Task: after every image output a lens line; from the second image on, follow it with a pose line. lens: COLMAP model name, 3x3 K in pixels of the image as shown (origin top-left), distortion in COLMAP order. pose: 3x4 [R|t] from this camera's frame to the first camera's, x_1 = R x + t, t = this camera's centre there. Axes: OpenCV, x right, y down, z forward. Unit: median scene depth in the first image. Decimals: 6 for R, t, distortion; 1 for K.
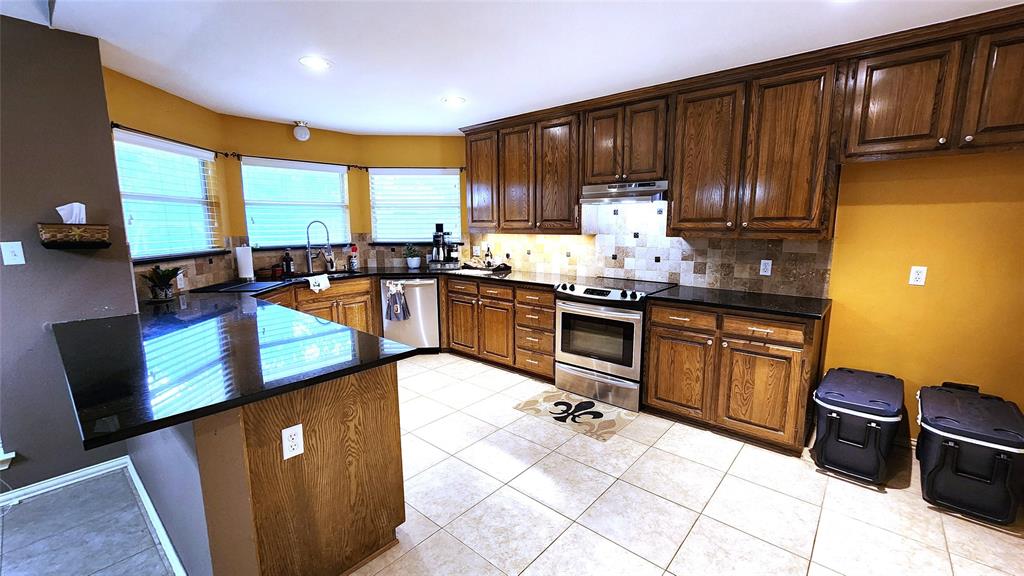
lens RADIAL K [[422.6, 0, 518.6], [0, 422.6, 287.4], [0, 0, 1]] dist [-0.000842, -0.000386]
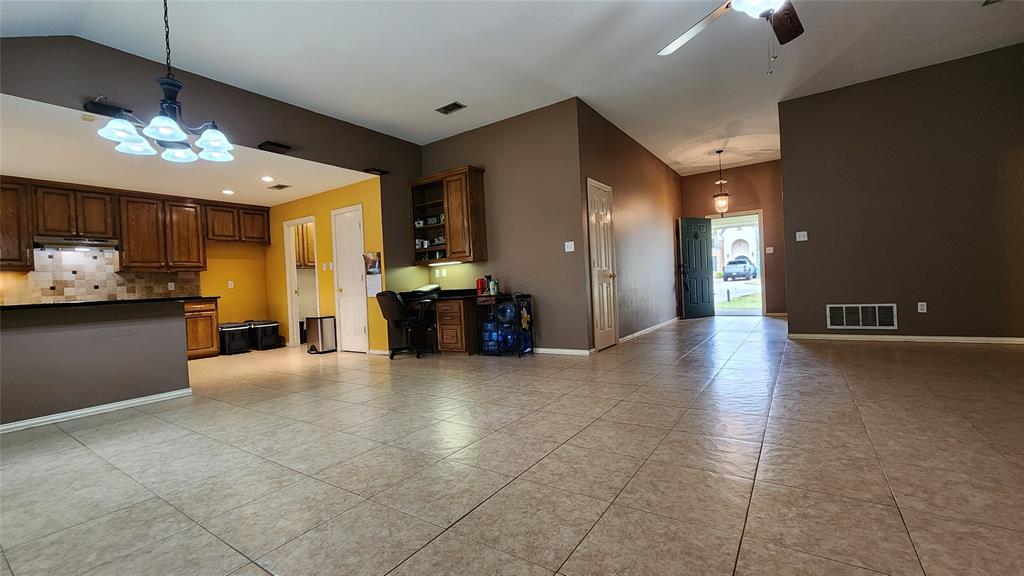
lens RADIAL K [[422.6, 0, 519.1], [0, 422.6, 288.4], [0, 0, 1]] dist [-0.000842, -0.000386]
pose [[-0.111005, -0.002400, 0.993817, -1.521156], [0.197851, 0.979927, 0.024466, 0.228692], [-0.973926, 0.199344, -0.108302, -0.402004]]
